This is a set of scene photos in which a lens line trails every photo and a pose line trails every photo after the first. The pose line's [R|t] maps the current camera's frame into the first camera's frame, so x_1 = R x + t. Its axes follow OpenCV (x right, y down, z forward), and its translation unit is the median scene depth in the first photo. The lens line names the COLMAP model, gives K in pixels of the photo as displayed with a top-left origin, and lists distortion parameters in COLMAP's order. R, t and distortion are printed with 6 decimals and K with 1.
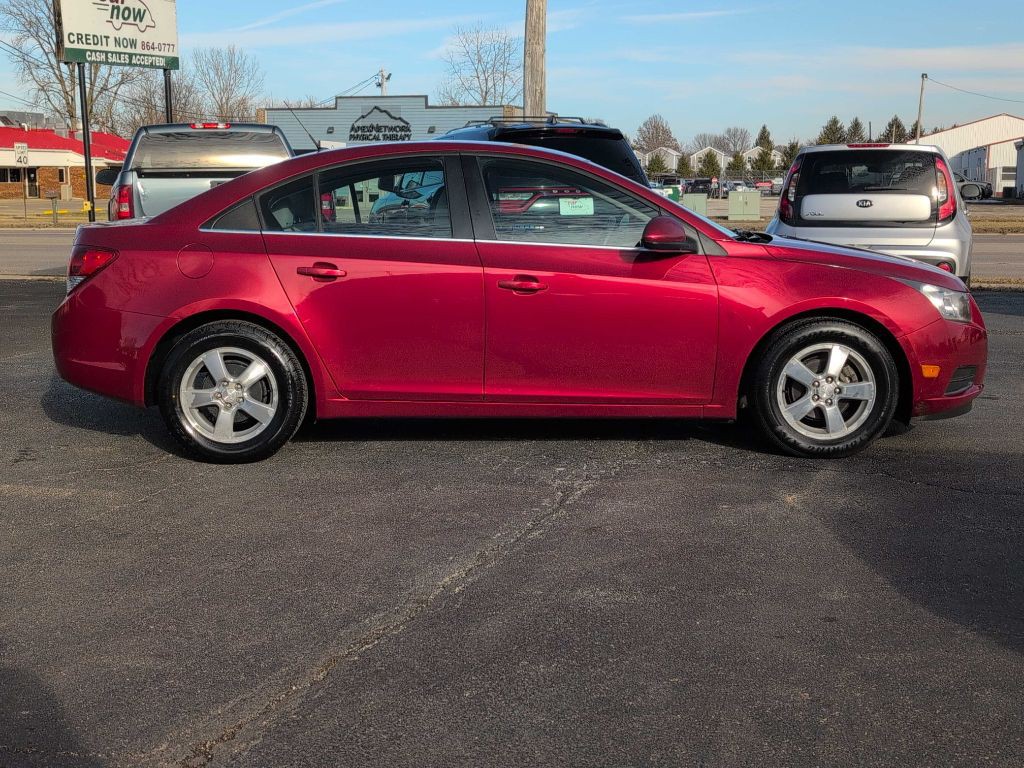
lens RADIAL K [[1306.4, 0, 498.0], [0, 1306.4, 385.9], [0, 0, 1]] dist [0.012225, 0.000000]
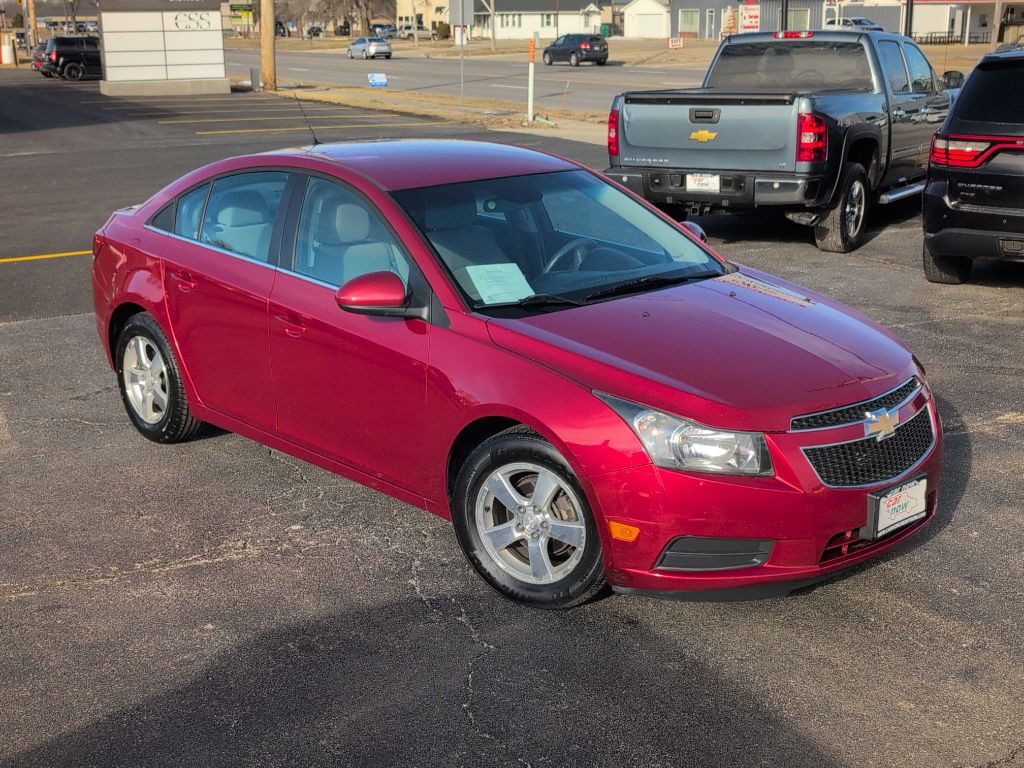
lens RADIAL K [[1306.4, 0, 503.7], [0, 1306.4, 402.5], [0, 0, 1]] dist [0.012225, 0.000000]
pose [[0.688168, 0.199622, -0.697550, 0.735617], [-0.102494, 0.978512, 0.178912, -0.194486], [0.718276, -0.051626, 0.693841, 0.435642]]
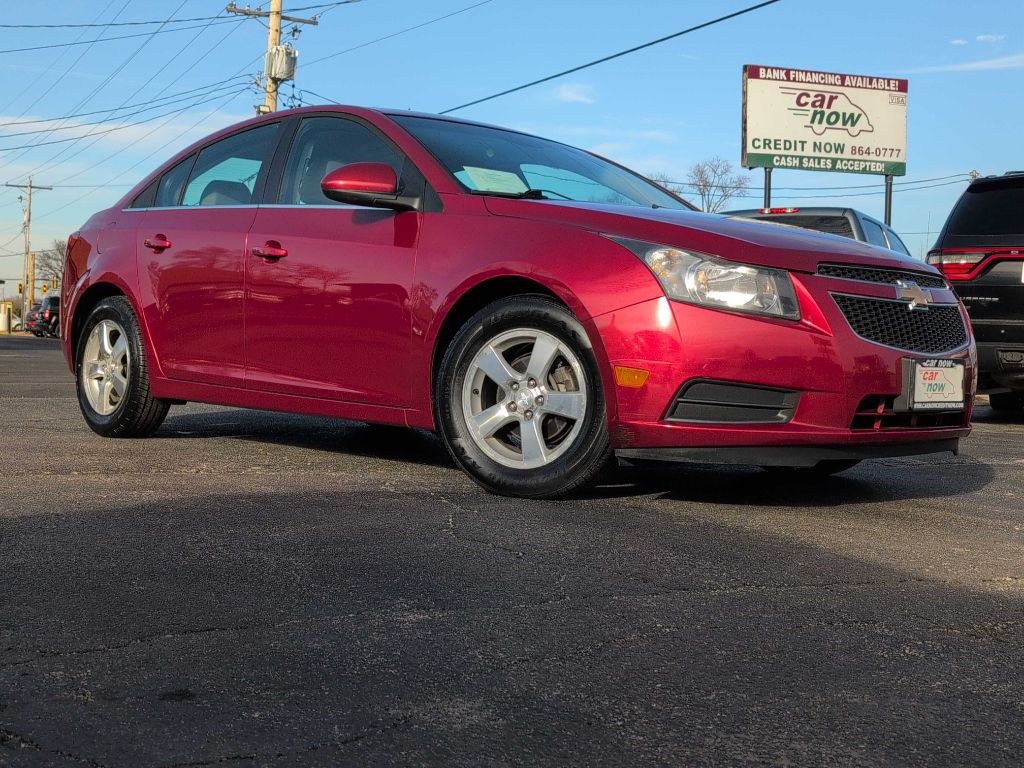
lens RADIAL K [[1306.4, 0, 506.3], [0, 1306.4, 406.6], [0, 0, 1]] dist [0.012225, 0.000000]
pose [[0.699033, 0.066008, -0.712037, 0.707158], [-0.147492, 0.987629, -0.053242, 0.044543], [0.699714, 0.142237, 0.700121, 0.489272]]
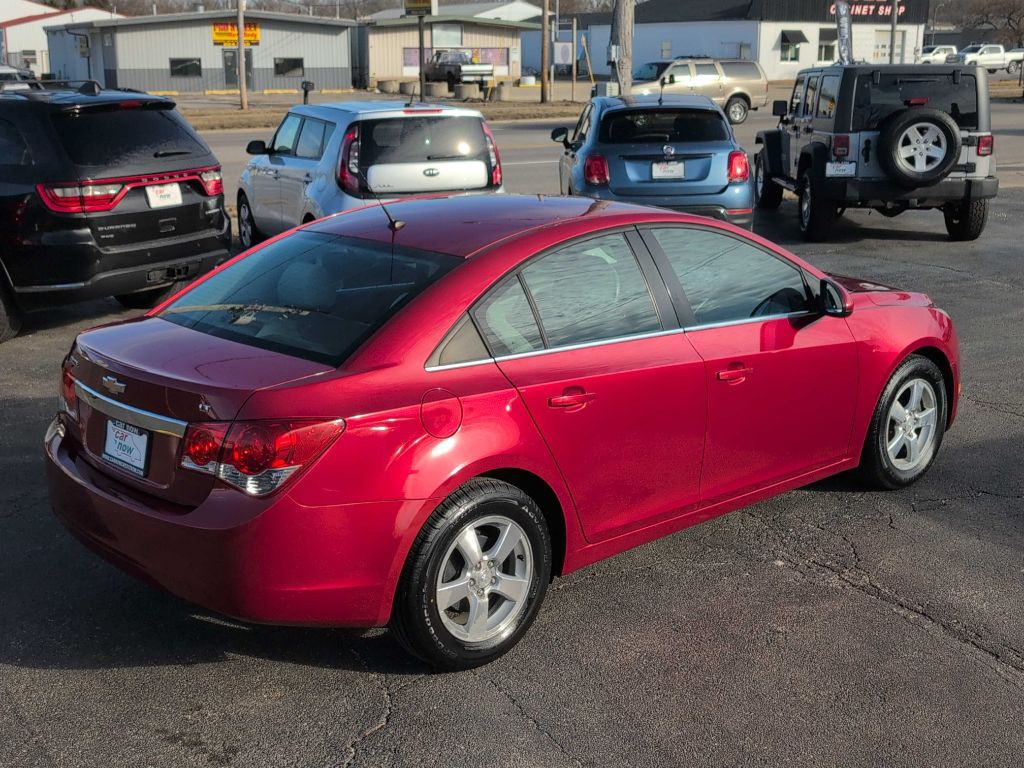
lens RADIAL K [[1307.2, 0, 511.8], [0, 1307.2, 394.7], [0, 0, 1]] dist [0.013093, 0.000000]
pose [[0.732066, -0.174588, 0.658482, -0.648586], [0.109289, 0.984181, 0.139441, -0.194028], [-0.672410, -0.030115, 0.739566, 0.417450]]
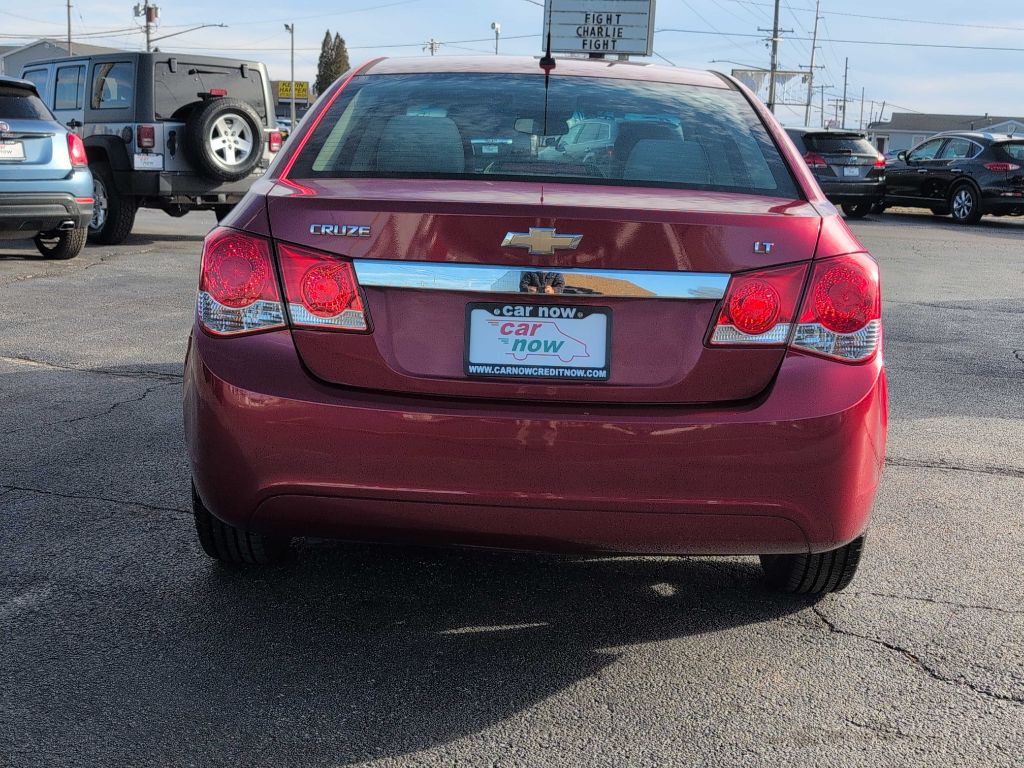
lens RADIAL K [[1307.2, 0, 516.8], [0, 1307.2, 392.0], [0, 0, 1]] dist [0.013093, 0.000000]
pose [[0.009624, -0.184074, 0.982865, -0.782151], [0.114972, 0.976596, 0.181774, -0.155312], [-0.993322, 0.111253, 0.030563, 1.086632]]
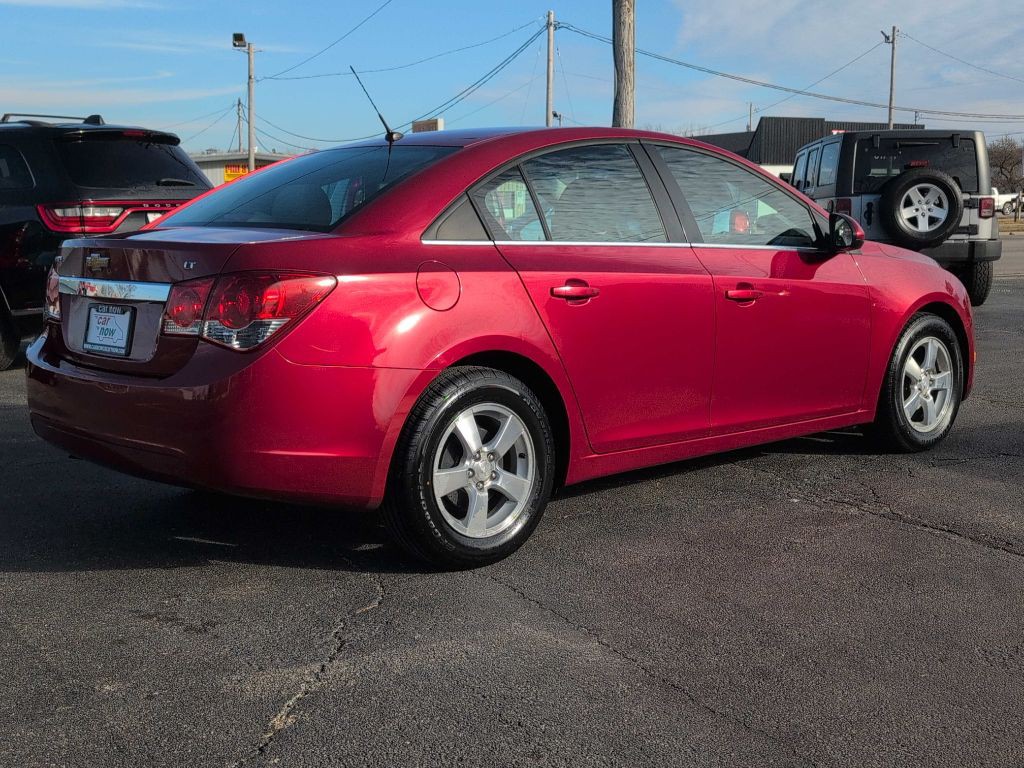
lens RADIAL K [[1307.2, 0, 519.5], [0, 1307.2, 395.0], [0, 0, 1]] dist [0.013093, 0.000000]
pose [[0.730862, -0.101179, 0.674985, -0.644699], [0.112696, 0.993266, 0.026864, -0.049163], [-0.673157, 0.056434, 0.737343, 0.441189]]
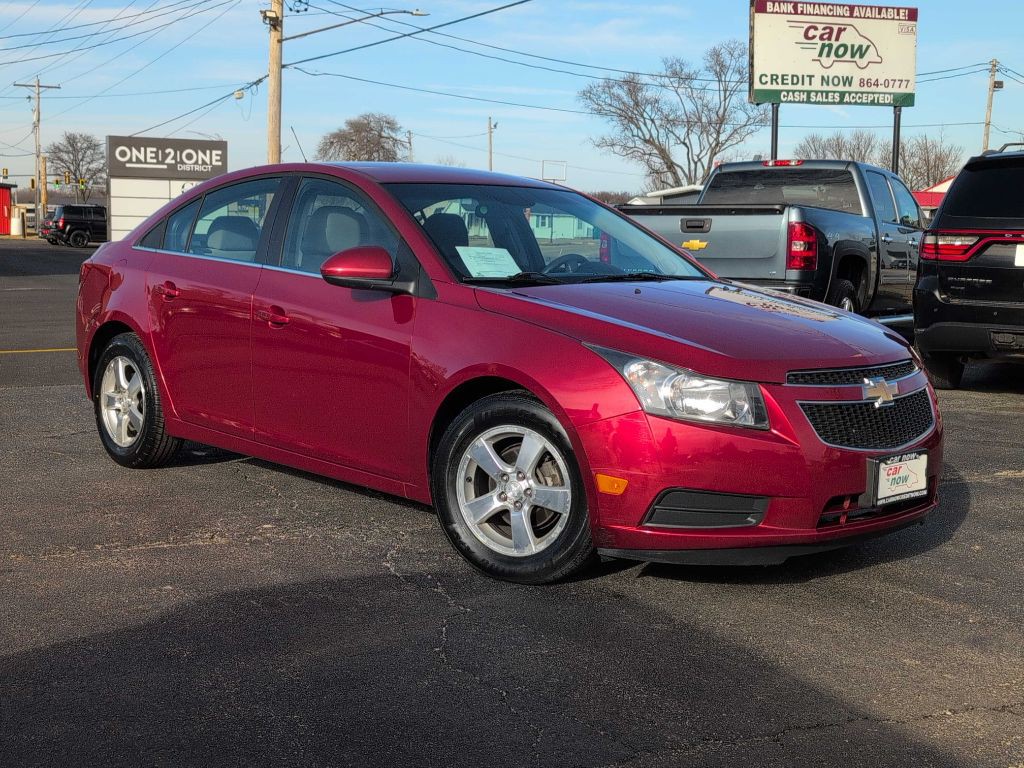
lens RADIAL K [[1306.4, 0, 503.0], [0, 1306.4, 399.4], [0, 0, 1]] dist [0.012225, 0.000000]
pose [[0.689277, 0.114716, -0.715359, 0.738437], [-0.134341, 0.990499, 0.029396, -0.065028], [0.711934, 0.075840, 0.698139, 0.456486]]
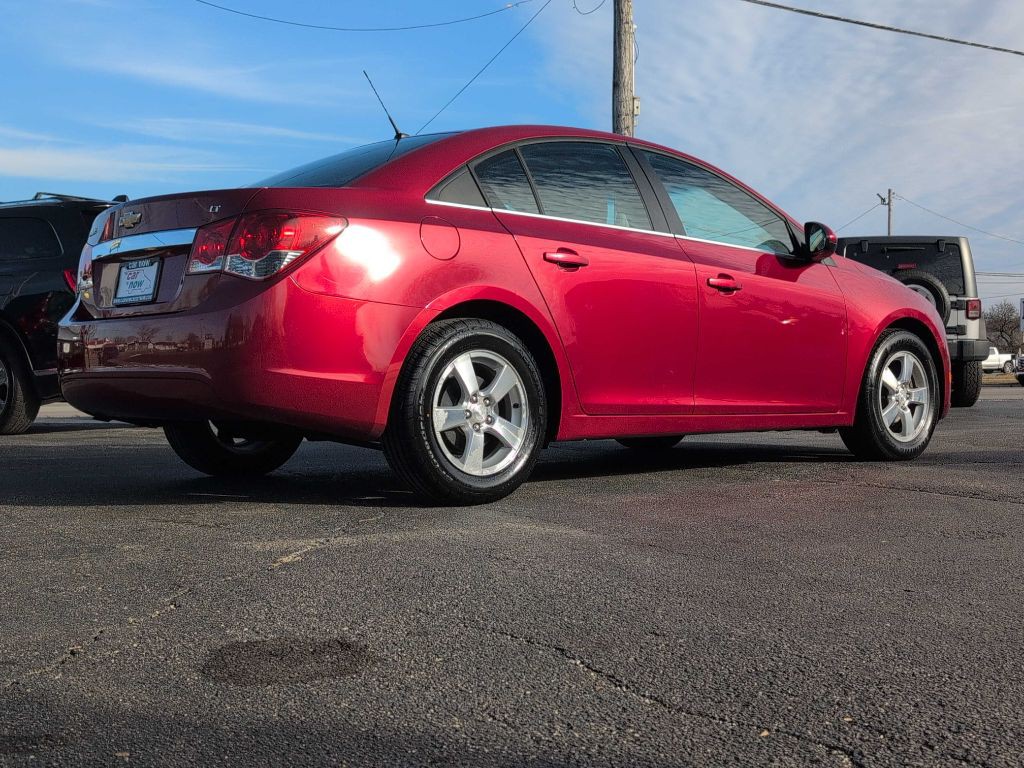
lens RADIAL K [[1306.4, 0, 517.8], [0, 1306.4, 388.9], [0, 0, 1]] dist [0.012225, 0.000000]
pose [[0.735553, -0.009069, 0.677406, -0.682432], [0.107369, 0.988833, -0.103348, 0.071838], [-0.668905, 0.148750, 0.728313, 0.409429]]
